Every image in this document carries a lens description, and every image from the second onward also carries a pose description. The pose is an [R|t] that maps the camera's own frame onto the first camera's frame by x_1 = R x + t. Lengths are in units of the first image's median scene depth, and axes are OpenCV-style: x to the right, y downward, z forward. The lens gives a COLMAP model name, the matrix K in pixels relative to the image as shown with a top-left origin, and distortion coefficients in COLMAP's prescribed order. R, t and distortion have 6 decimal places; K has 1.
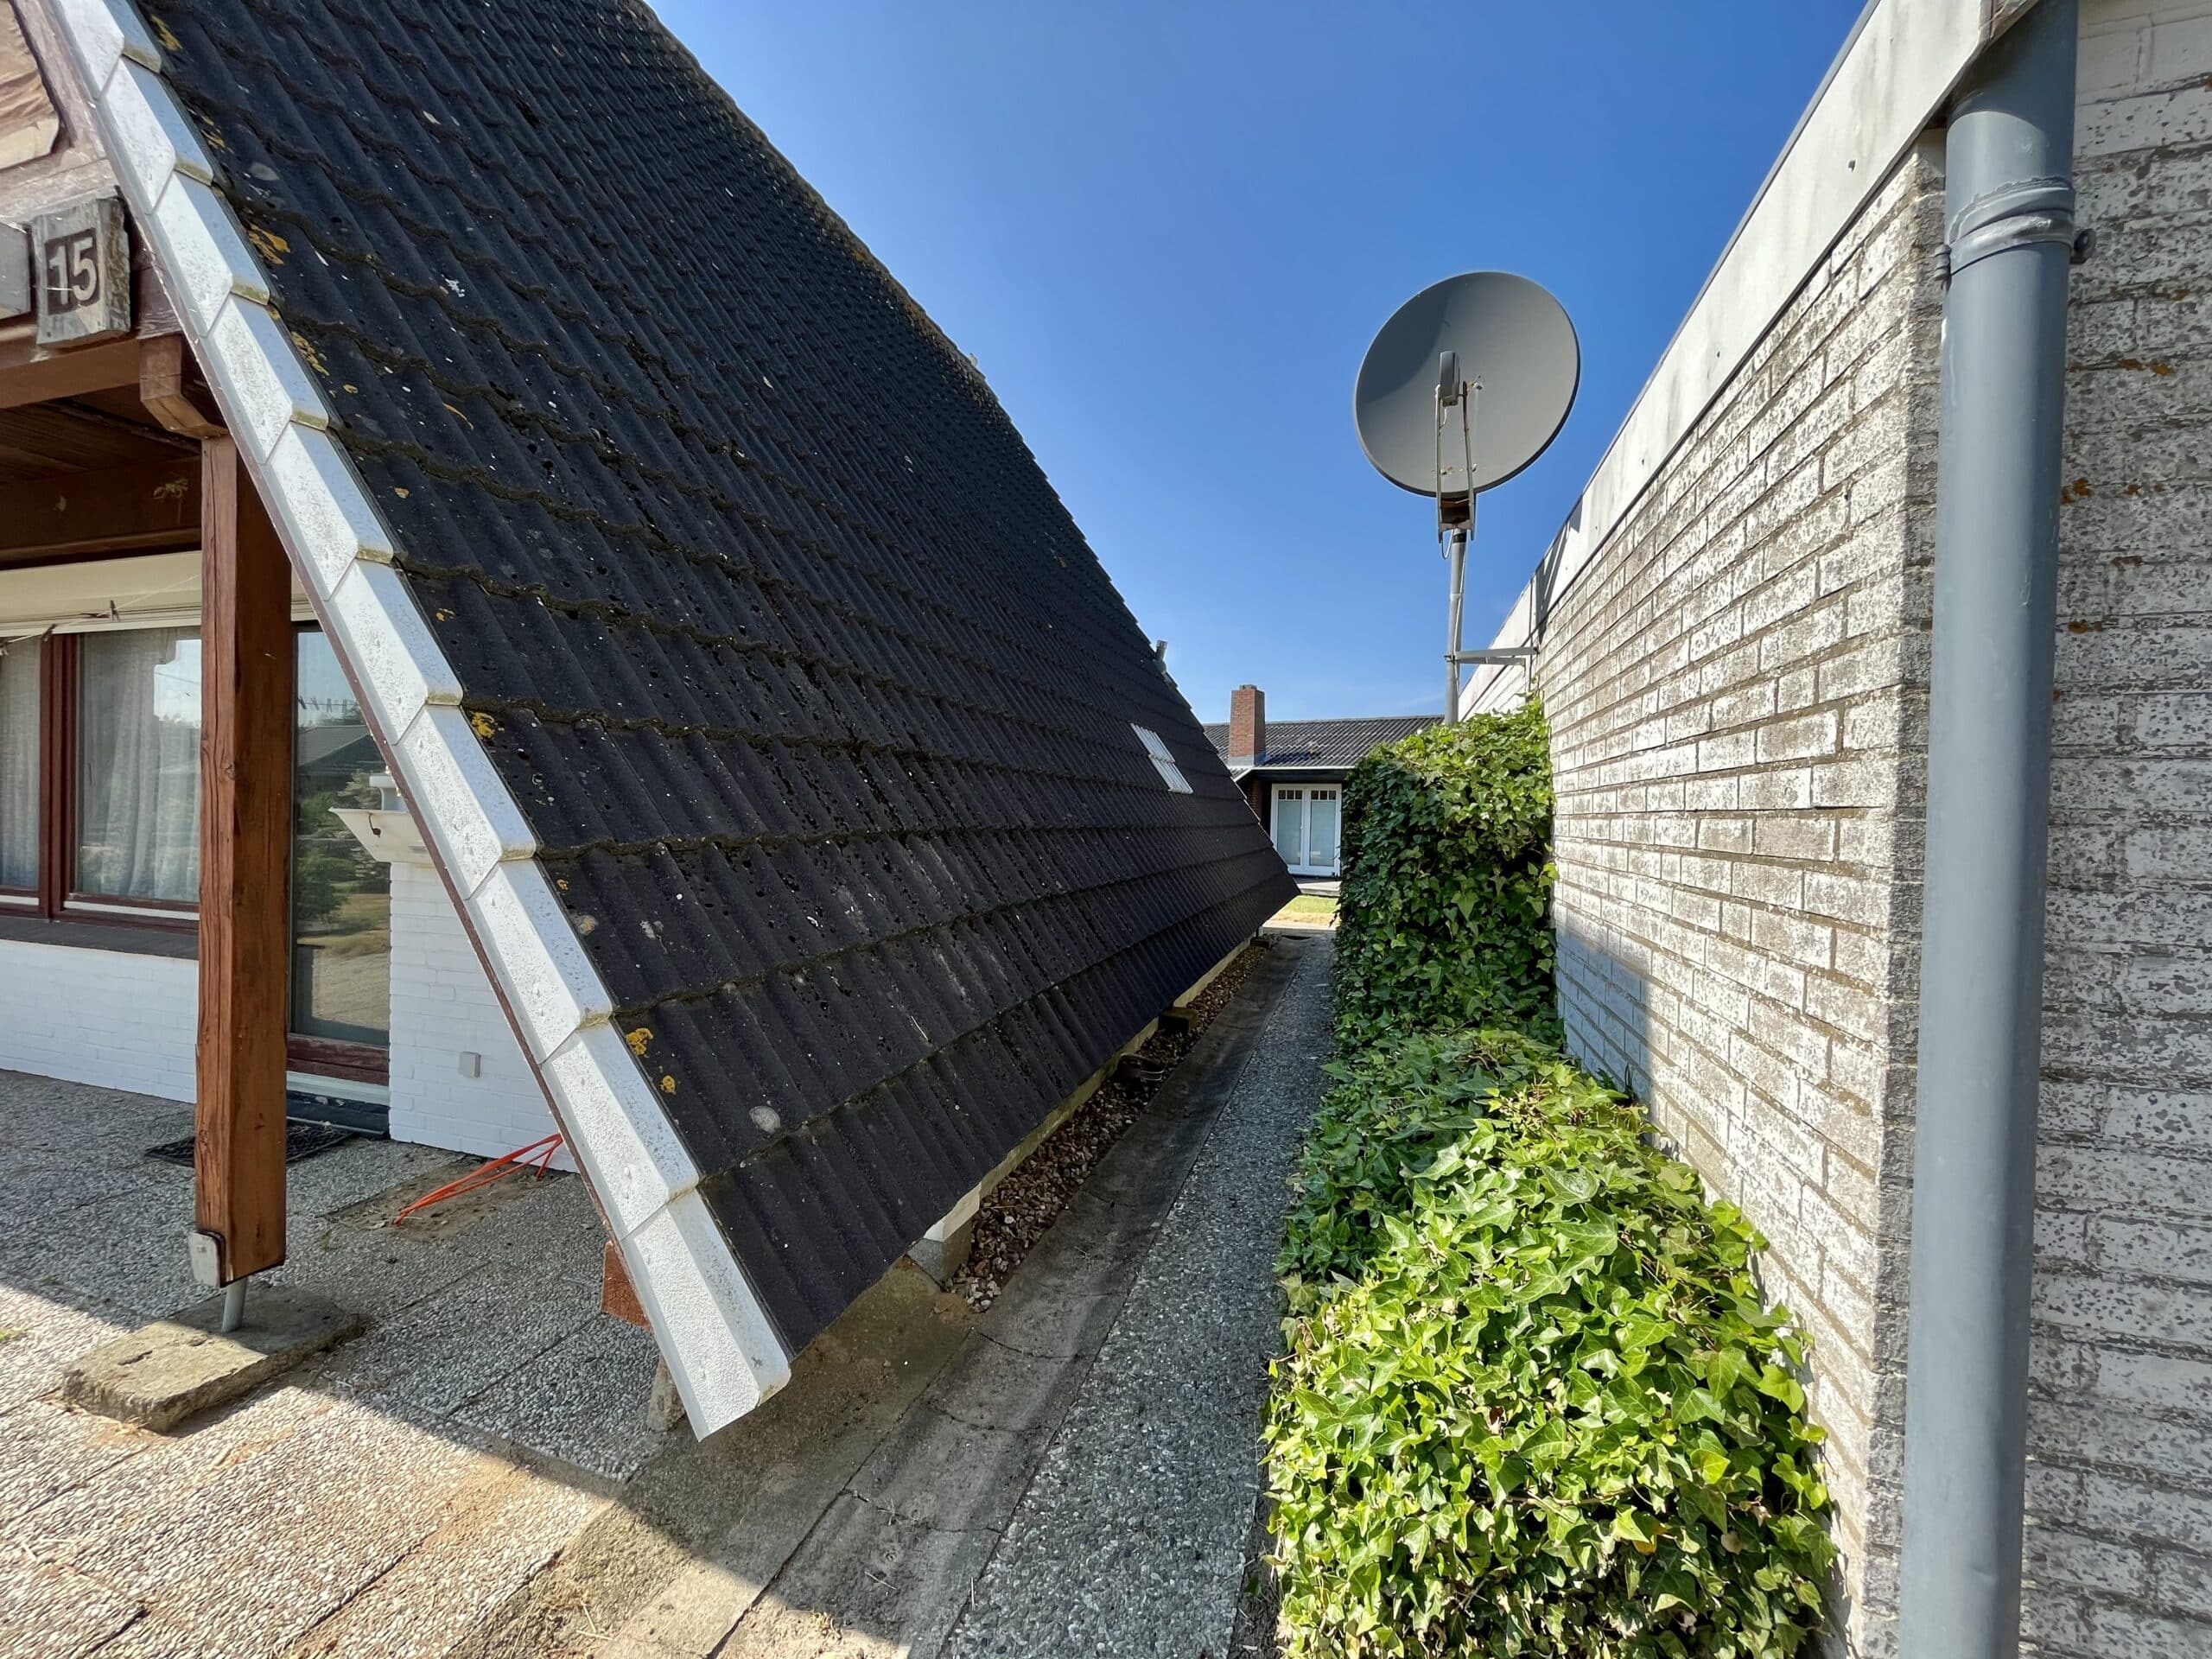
lens RADIAL K [[889.1, 0, 1106.0], [0, 889.1, 829.5], [0, 0, 1]] dist [-0.001152, -0.000593]
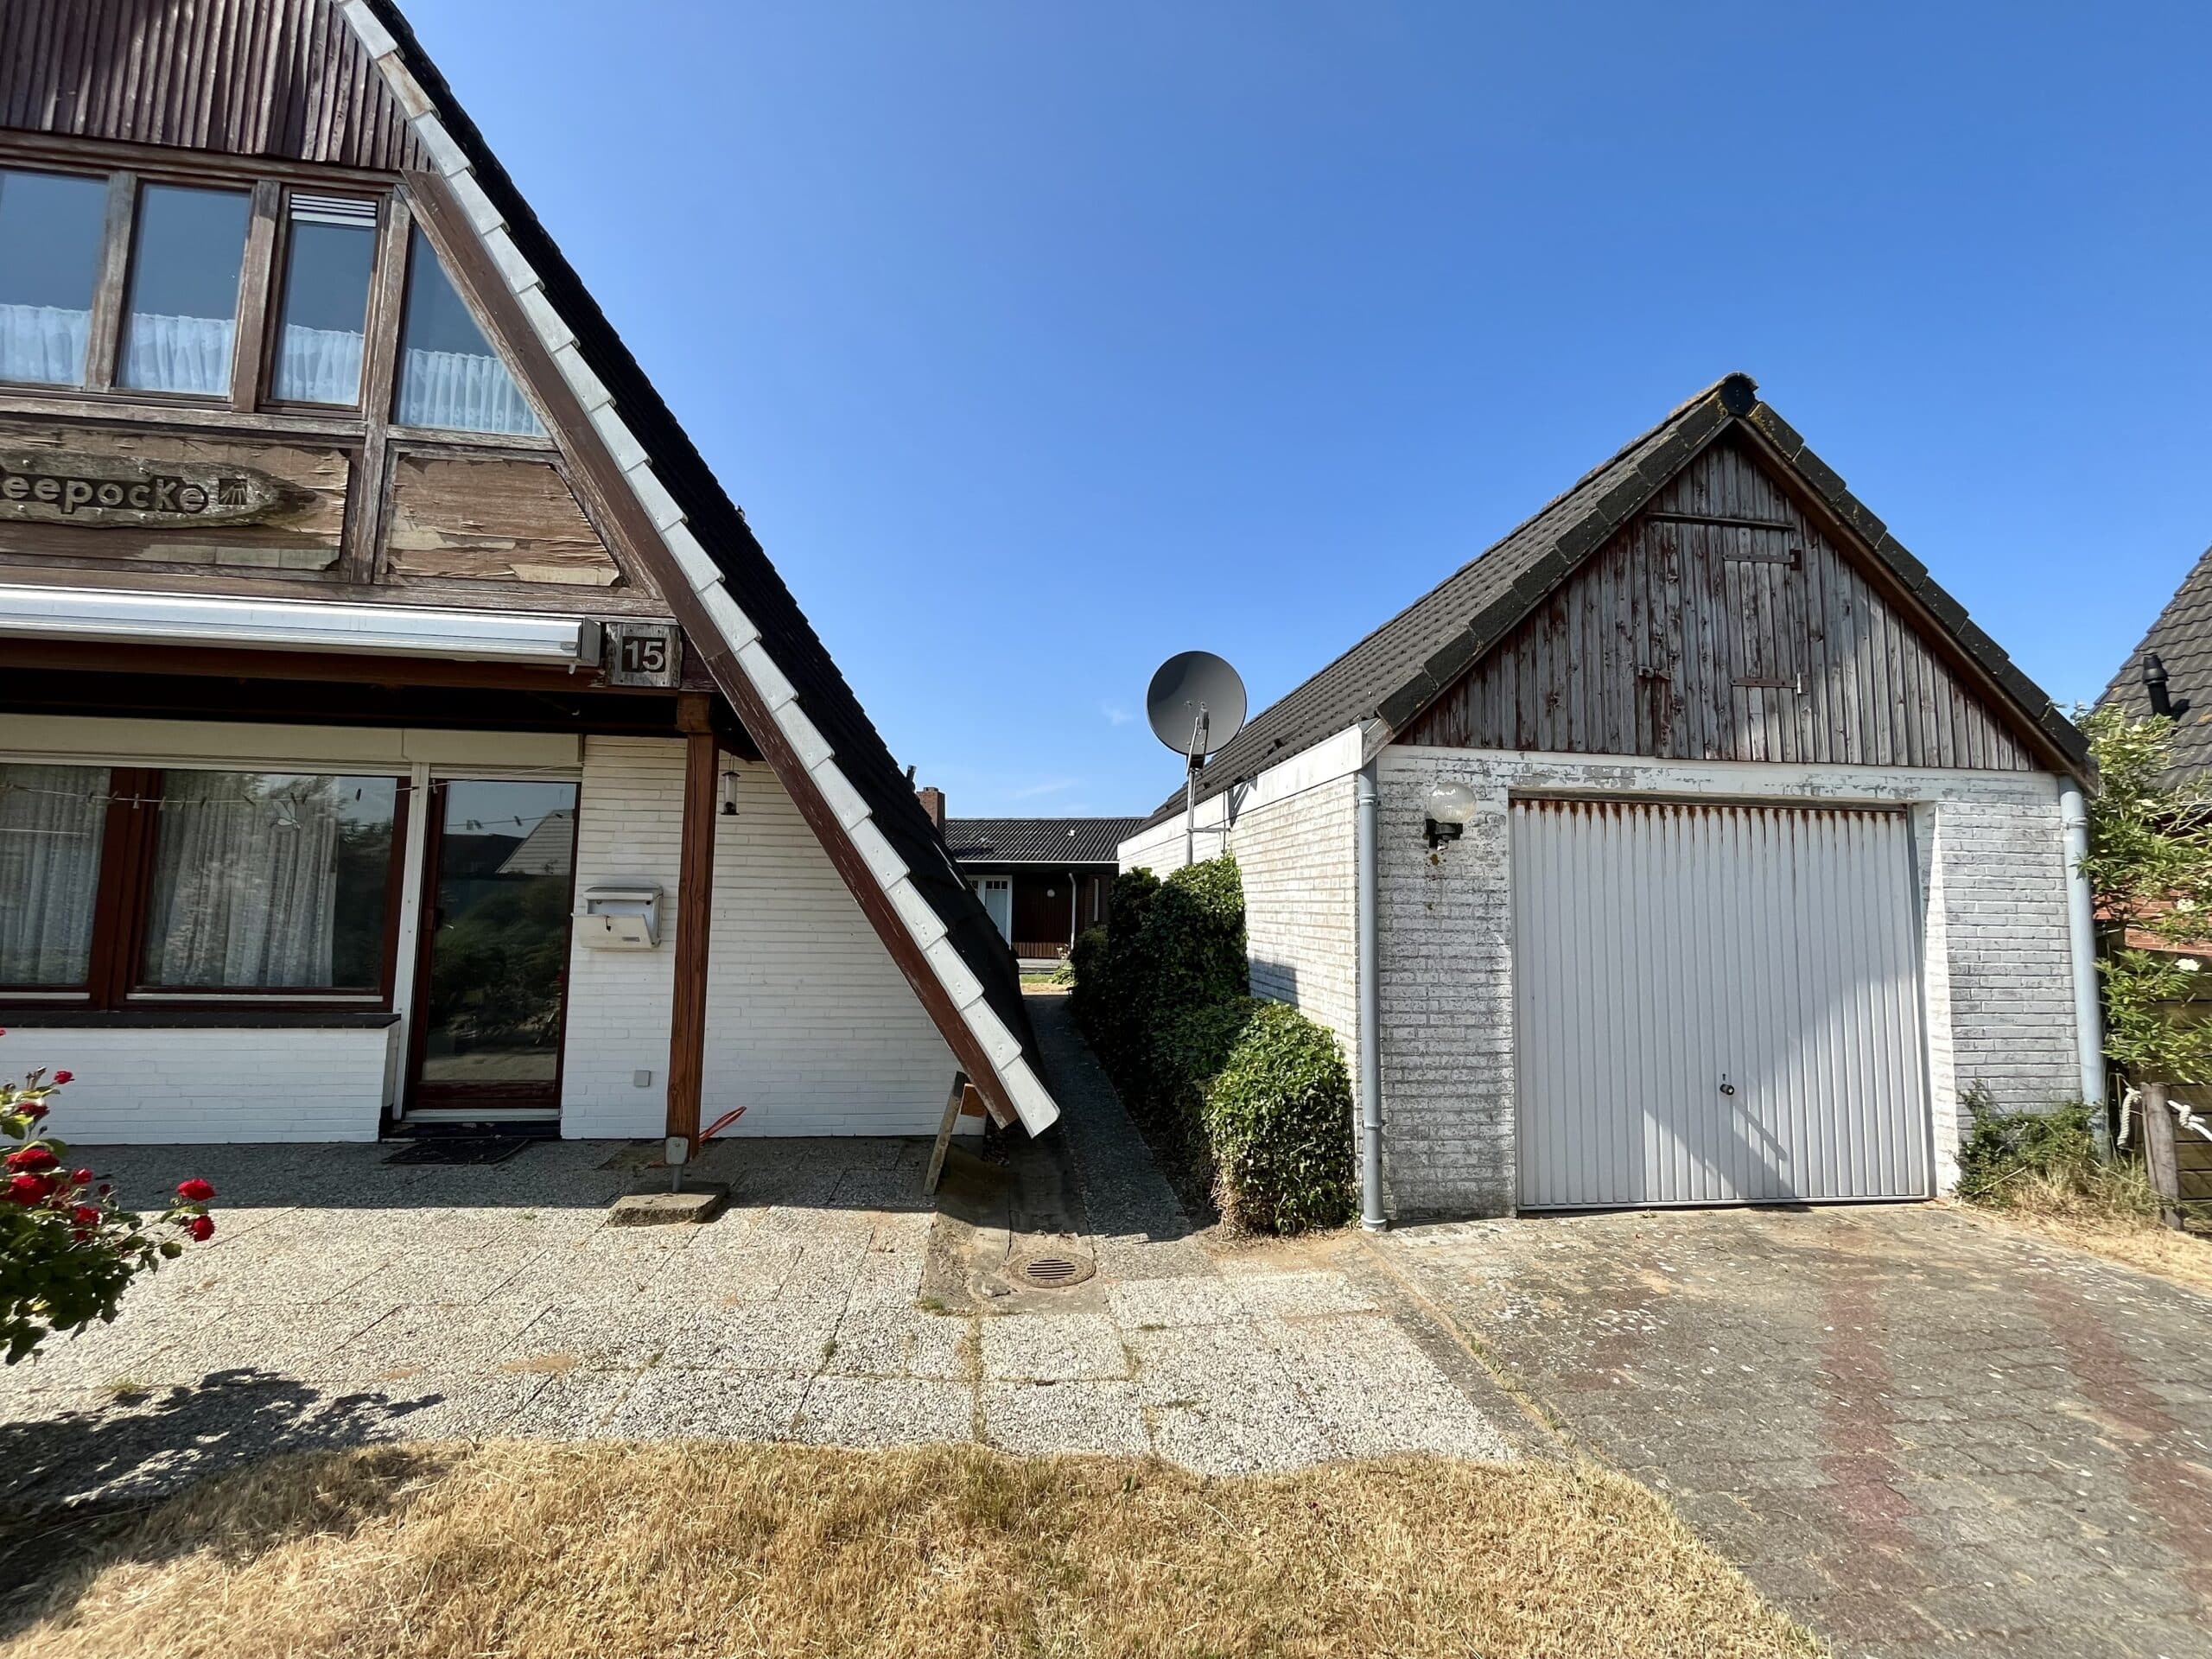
lens RADIAL K [[891.3, 0, 1109.6], [0, 891.3, 829.0], [0, 0, 1]] dist [-0.000411, -0.001070]
pose [[0.912466, 0.027275, 0.408242, -0.696504], [0.011516, 0.995668, -0.092262, -0.017296], [-0.408990, 0.088887, 0.908199, -0.873065]]
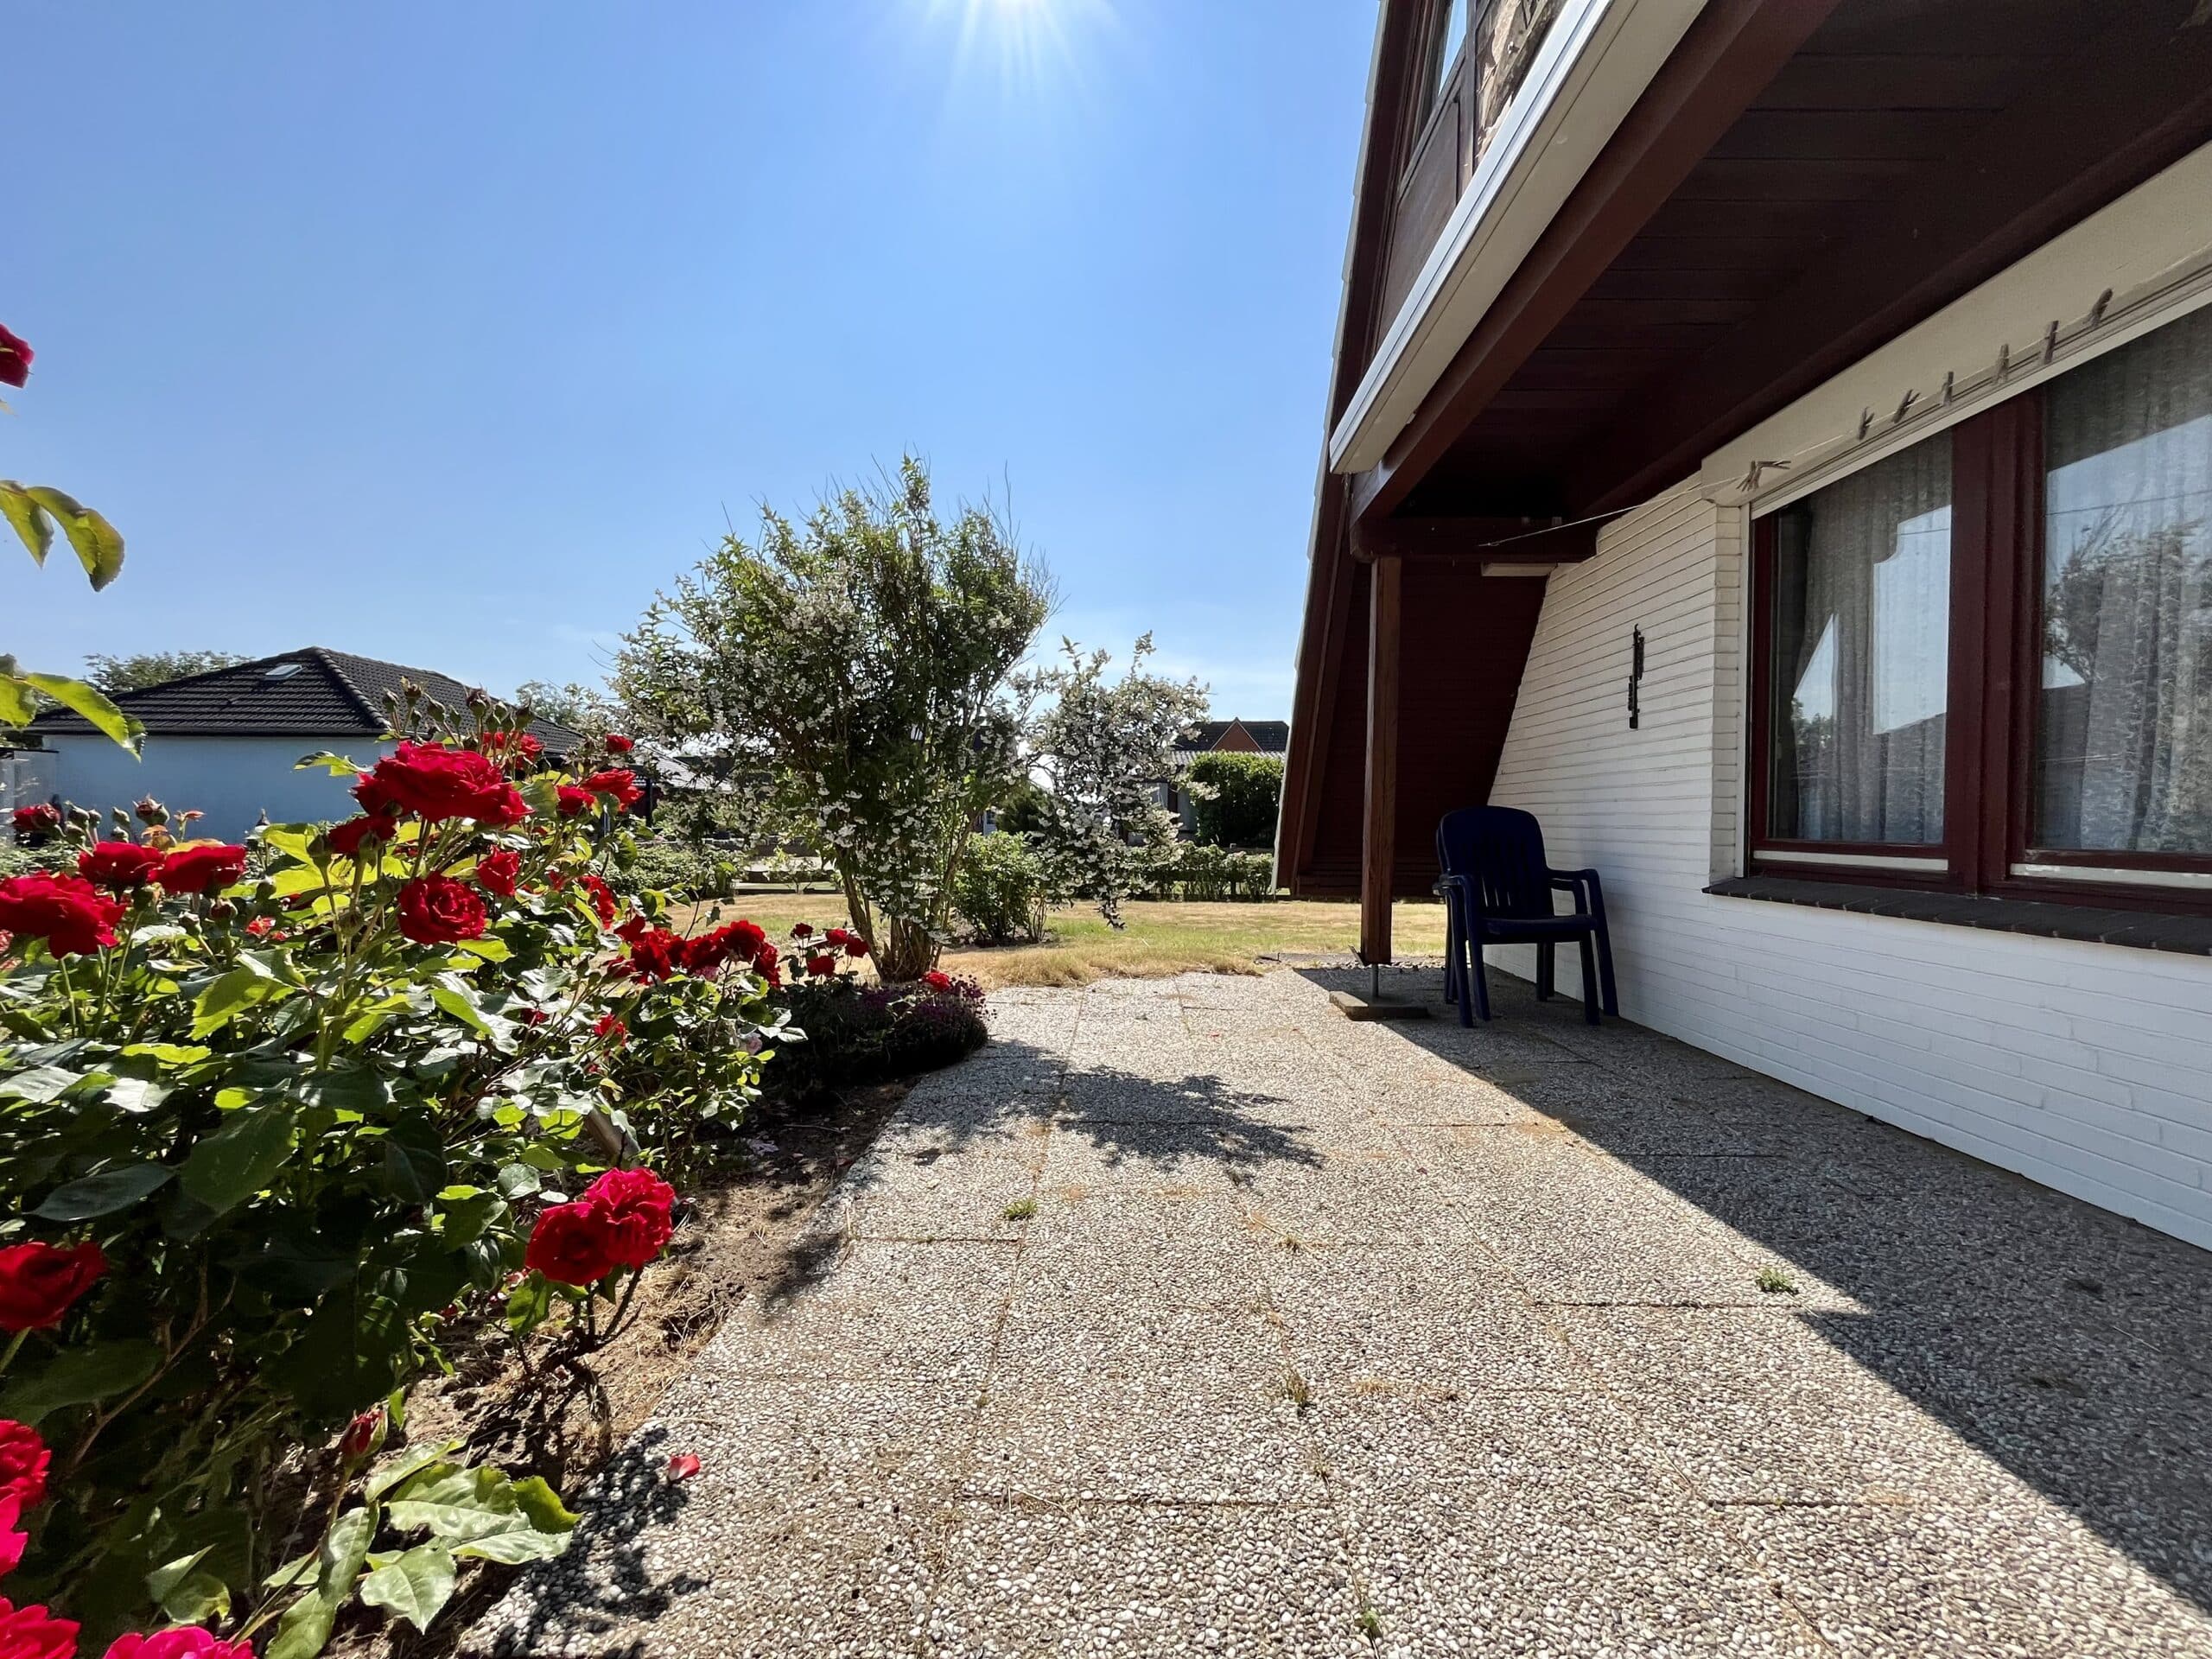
lens RADIAL K [[891.3, 0, 1109.6], [0, 891.3, 829.0], [0, 0, 1]] dist [-0.000411, -0.001070]
pose [[0.278127, -0.013556, -0.960449, -1.141690], [-0.024519, 0.999474, -0.021207, 0.123309], [0.960231, 0.029447, 0.277649, 0.416317]]
